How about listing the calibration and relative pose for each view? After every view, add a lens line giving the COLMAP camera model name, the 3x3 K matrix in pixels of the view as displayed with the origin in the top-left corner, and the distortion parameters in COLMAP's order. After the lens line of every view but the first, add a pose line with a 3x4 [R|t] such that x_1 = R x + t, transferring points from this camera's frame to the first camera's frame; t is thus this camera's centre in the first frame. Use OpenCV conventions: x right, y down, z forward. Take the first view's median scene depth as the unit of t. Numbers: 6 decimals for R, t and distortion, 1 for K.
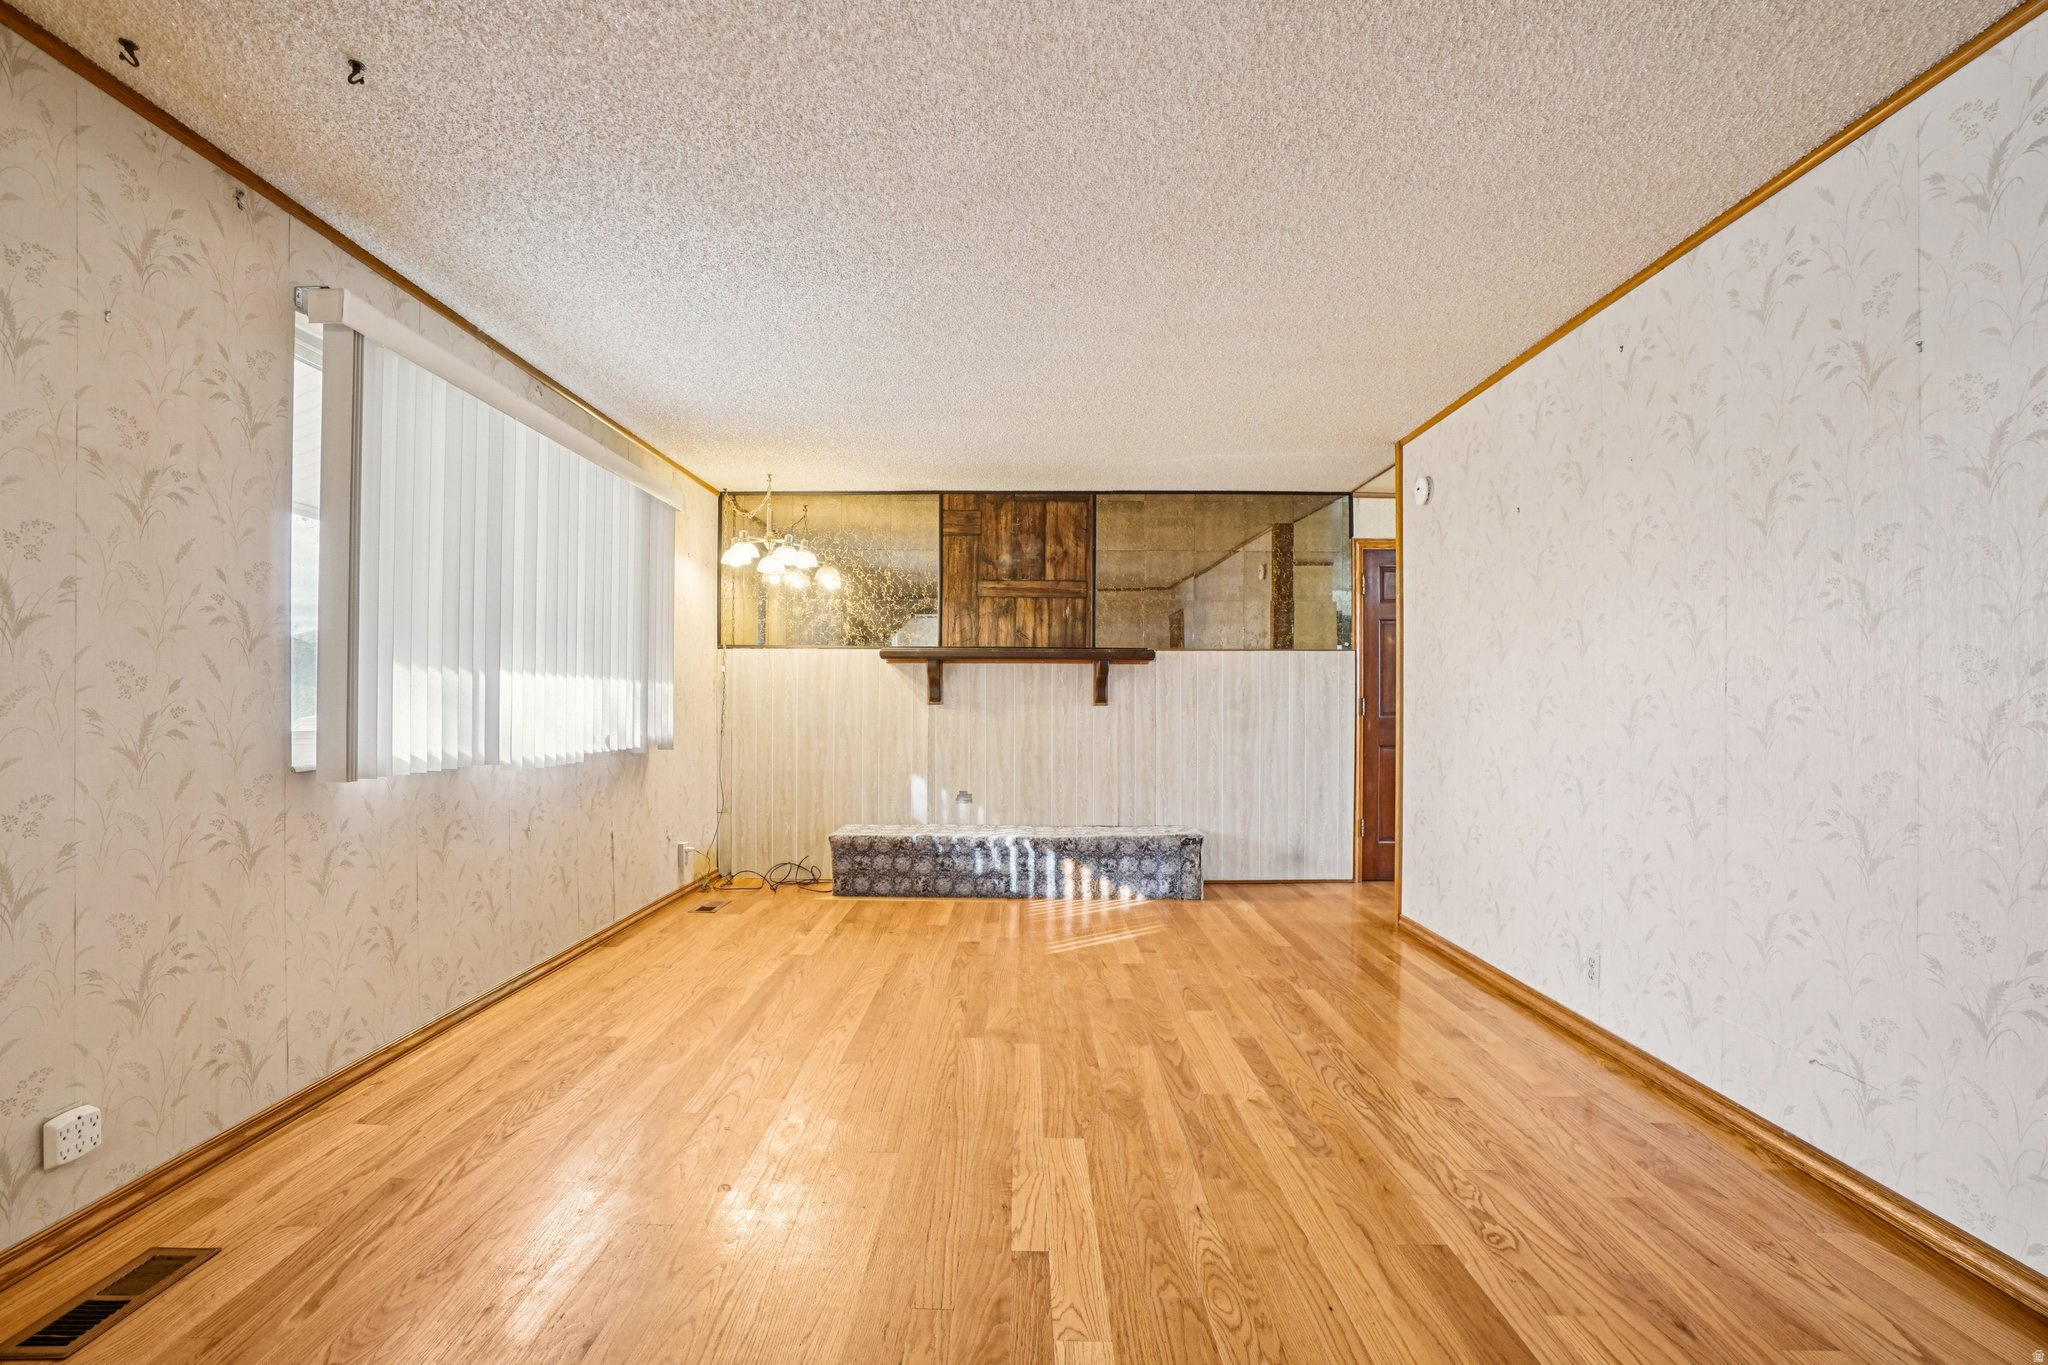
lens RADIAL K [[917.1, 0, 1008.3], [0, 917.1, 700.0], [0, 0, 1]] dist [-0.051775, 0.013035]
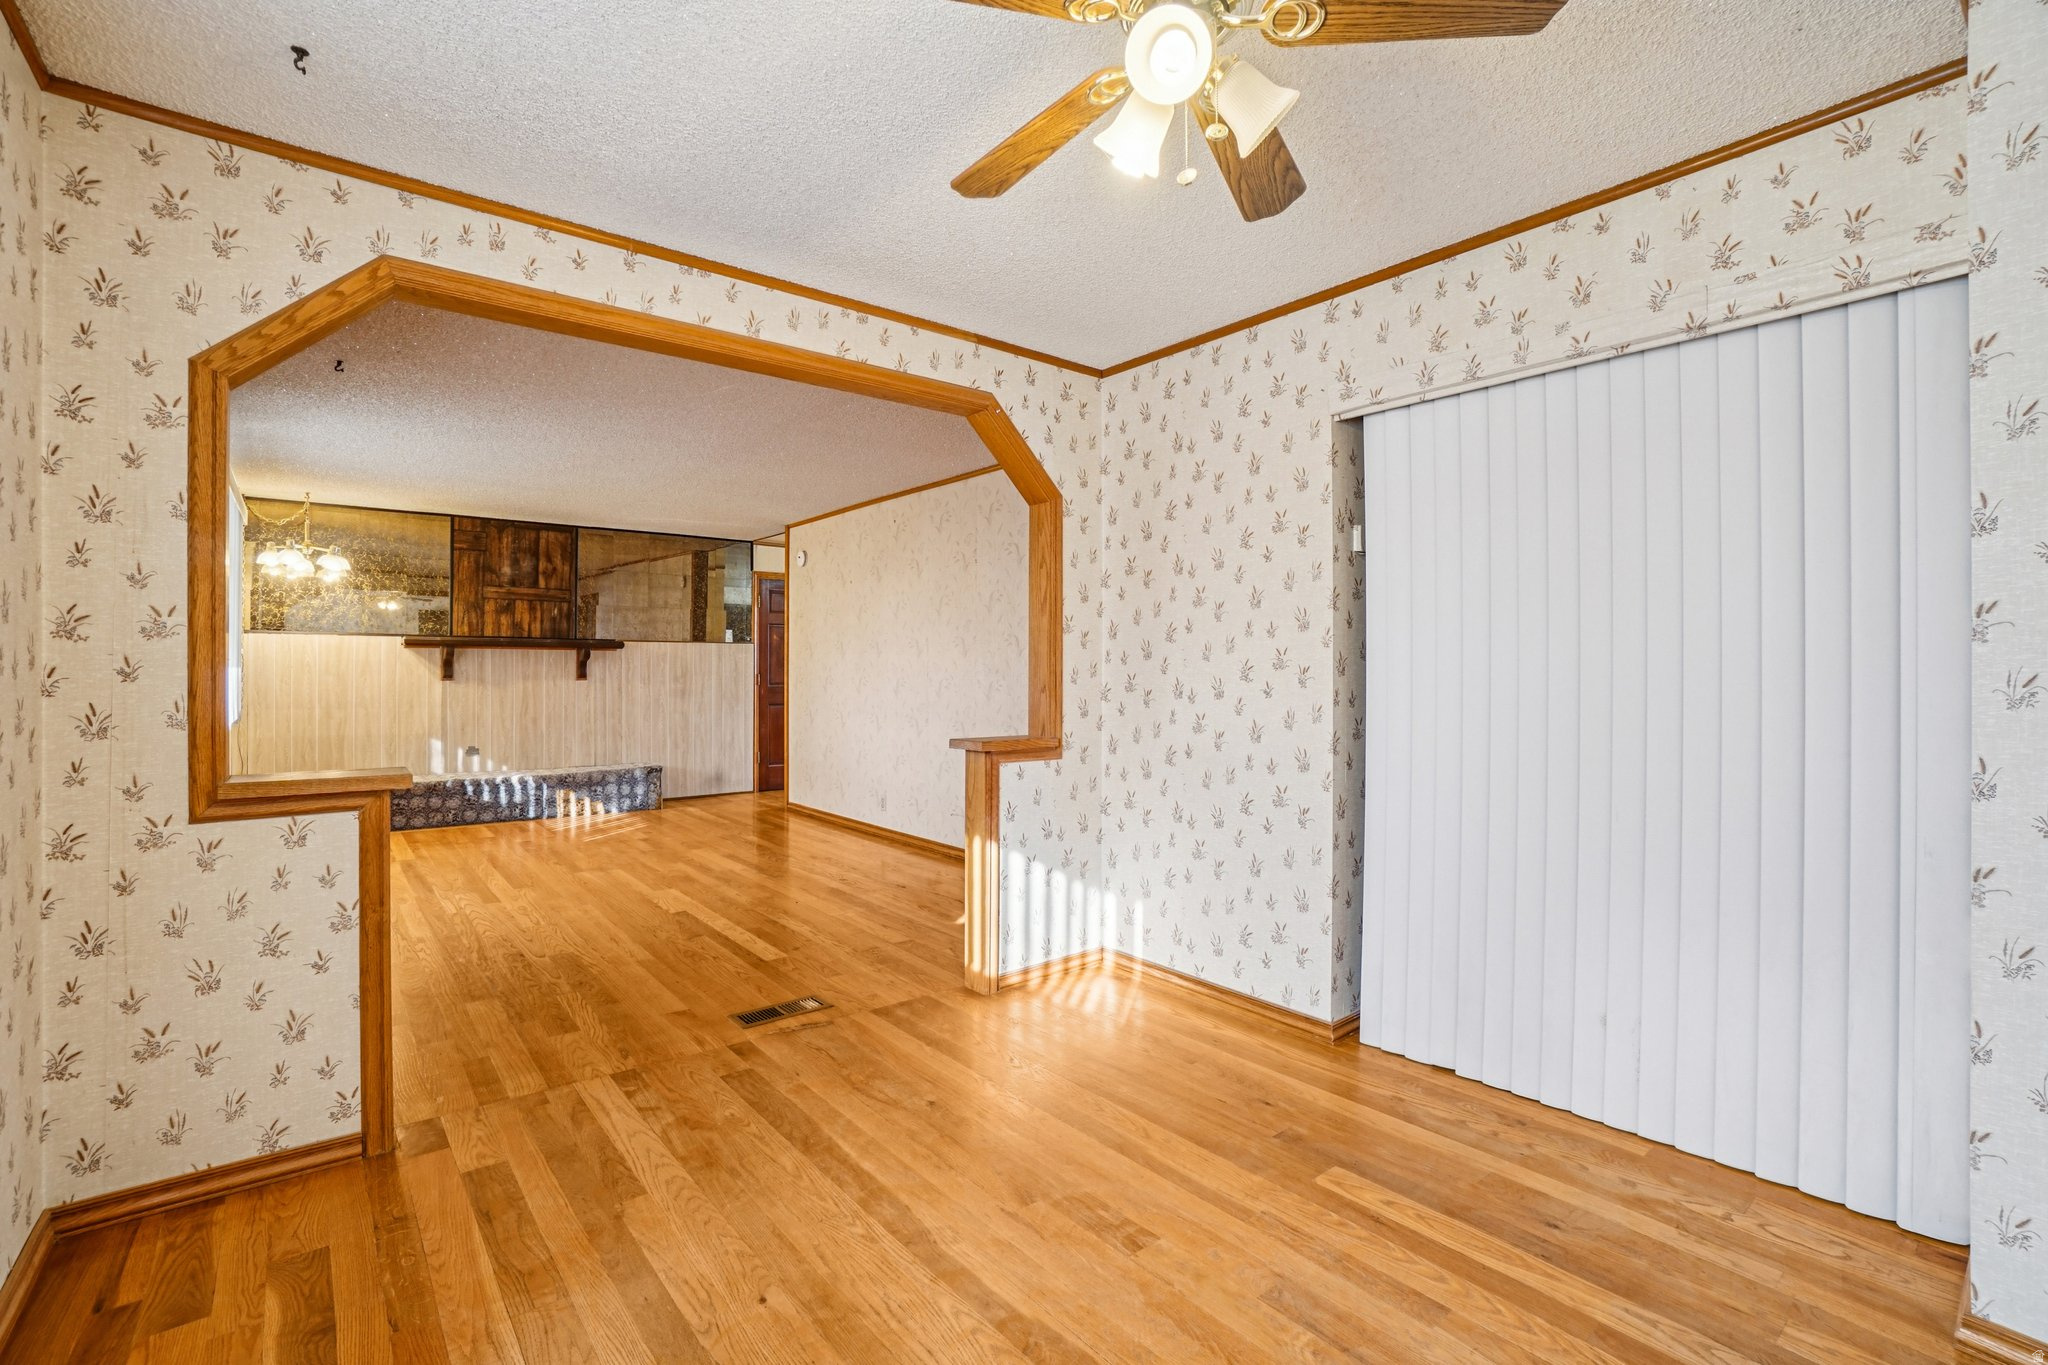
lens RADIAL K [[917.1, 0, 998.3], [0, 917.1, 666.0], [0, 0, 1]] dist [-0.051775, 0.013035]
pose [[0.775976, -0.000644, 0.630762, -0.303531], [-0.002050, 0.999992, 0.003543, -0.023475], [-0.630759, -0.004042, 0.775968, -0.513699]]
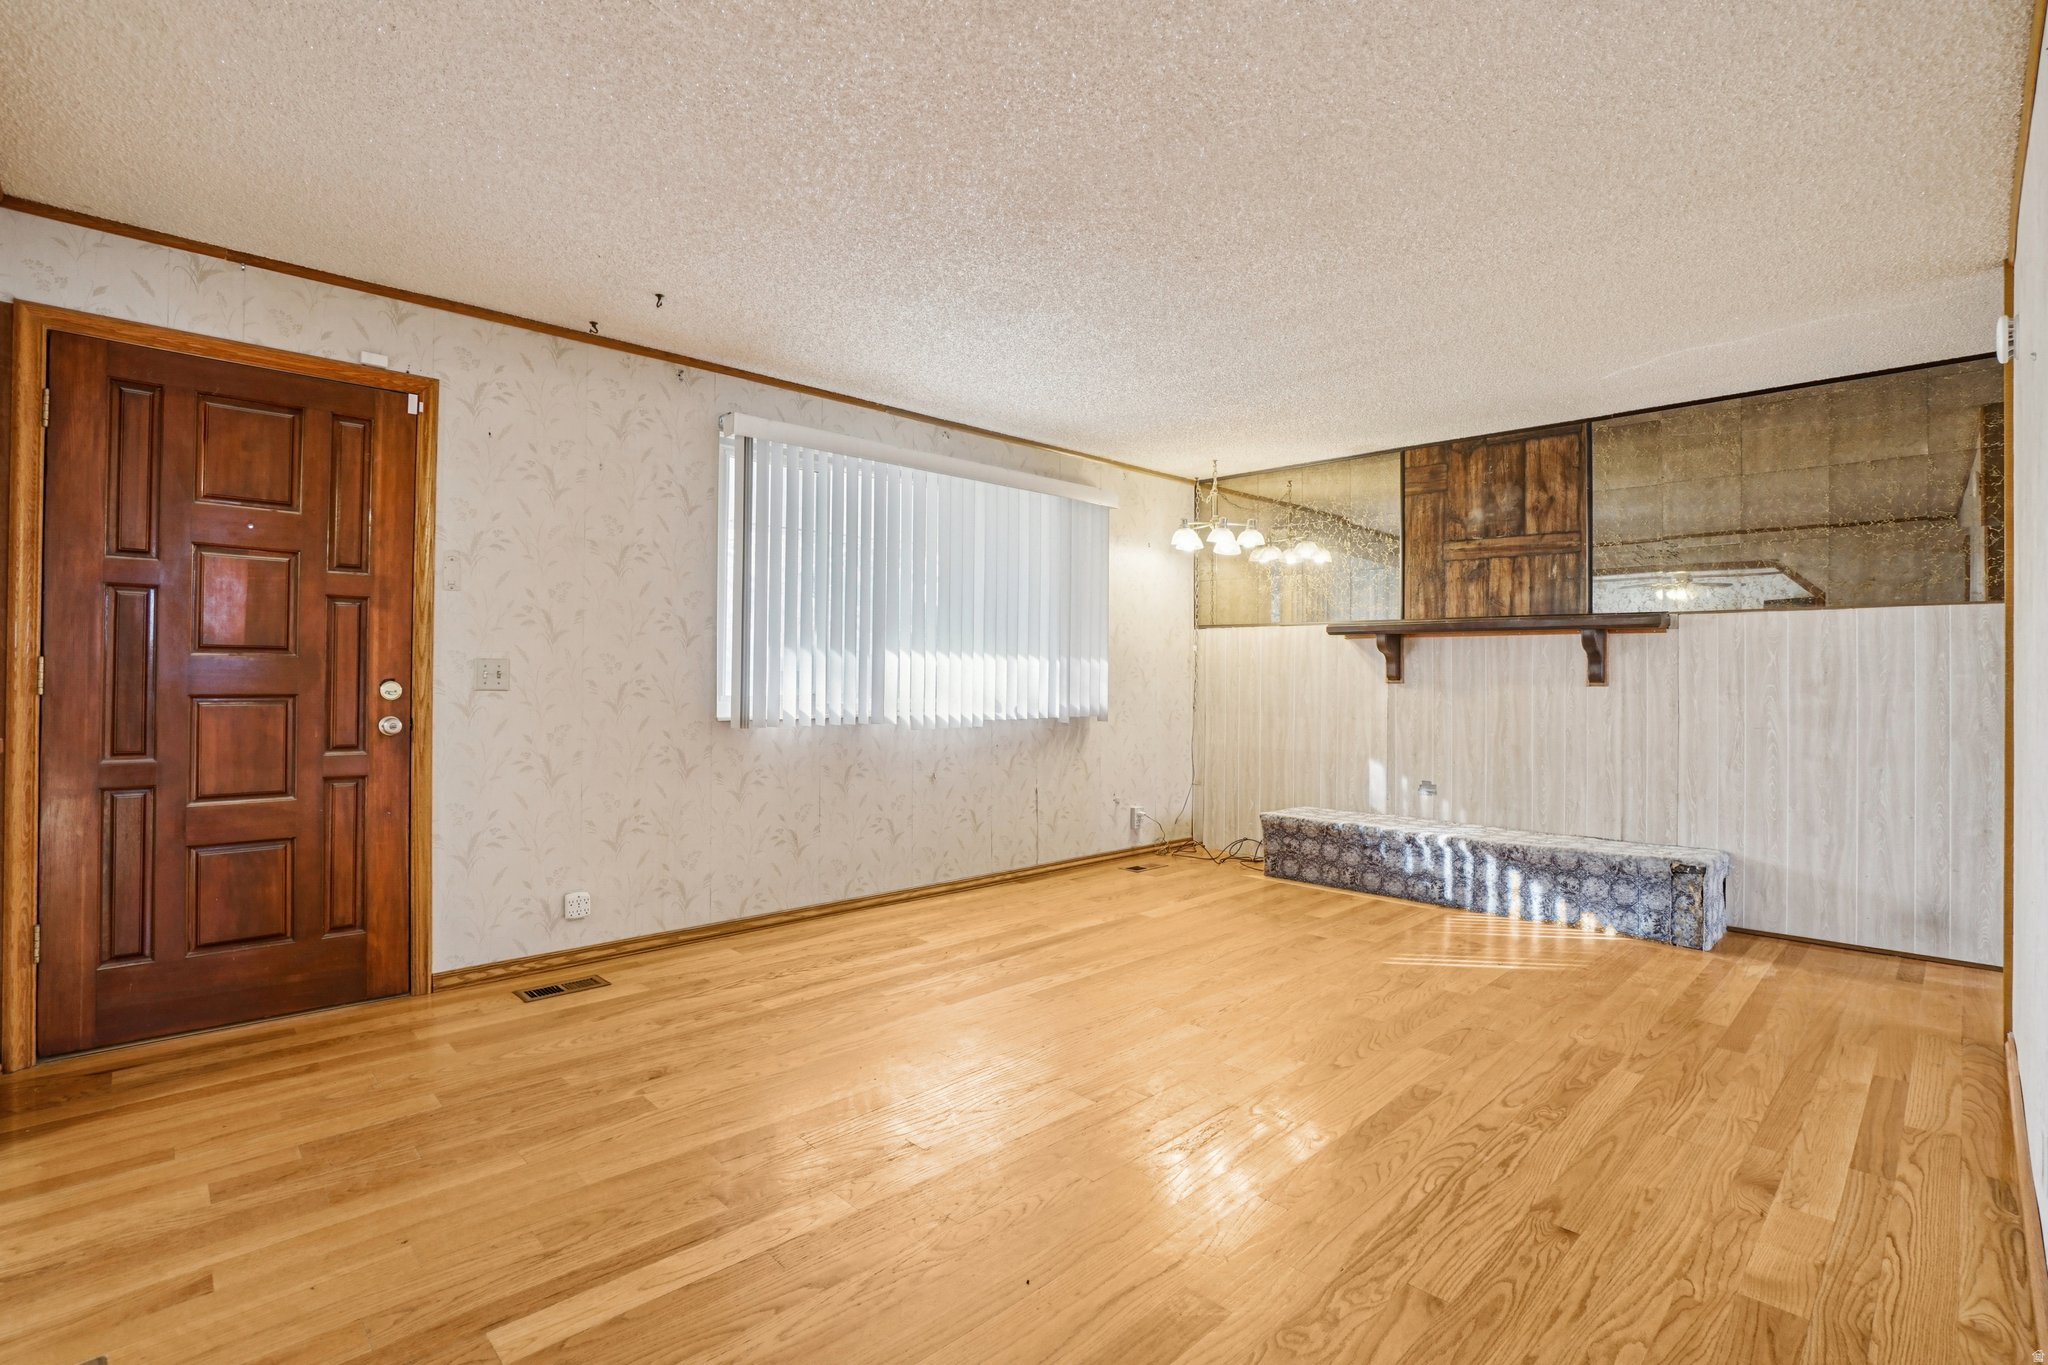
lens RADIAL K [[958.7, 0, 1013.7], [0, 958.7, 668.9], [0, 0, 1]] dist [-0.047974, 0.004841]
pose [[0.710043, -0.002119, -0.704155, 0.345239], [-0.004452, 0.999962, -0.007499, -0.000752], [0.704144, 0.008460, 0.710007, 0.070893]]
